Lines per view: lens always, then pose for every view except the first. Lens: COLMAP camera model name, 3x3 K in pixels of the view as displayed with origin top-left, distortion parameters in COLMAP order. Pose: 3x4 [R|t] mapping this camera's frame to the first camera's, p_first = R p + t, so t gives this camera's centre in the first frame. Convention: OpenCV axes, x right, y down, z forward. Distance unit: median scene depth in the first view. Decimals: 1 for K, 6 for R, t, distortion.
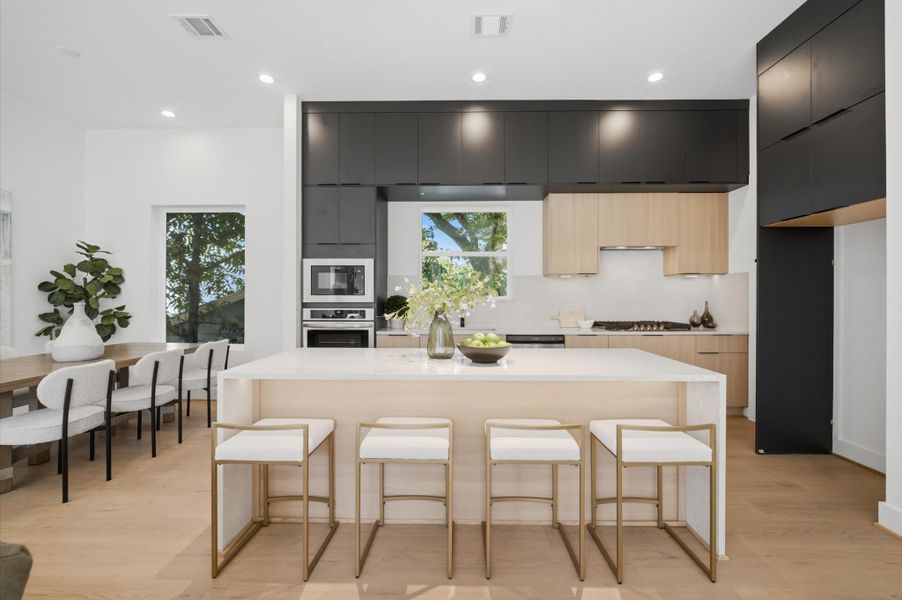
lens RADIAL K [[364.6, 0, 447.9], [0, 364.6, 299.0], [0, 0, 1]] dist [-0.003331, -0.000432]
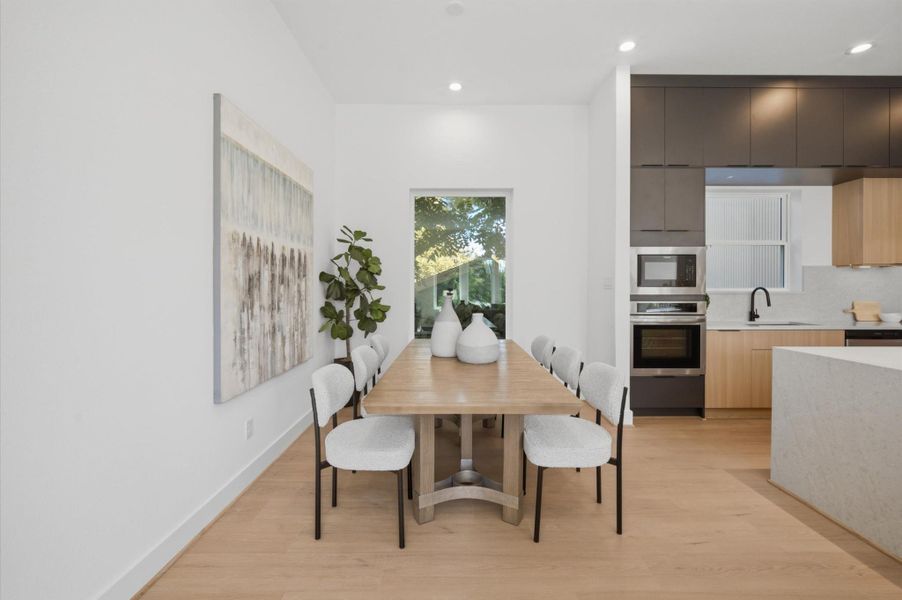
lens RADIAL K [[387.1, 0, 449.1], [0, 387.1, 294.7], [0, 0, 1]] dist [-0.004628, -0.000361]
pose [[0.999999, 0.000769, 0.001261, -0.781370], [-0.000786, 0.999909, 0.013501, -0.003565], [-0.001250, -0.013502, 0.999908, 0.025769]]
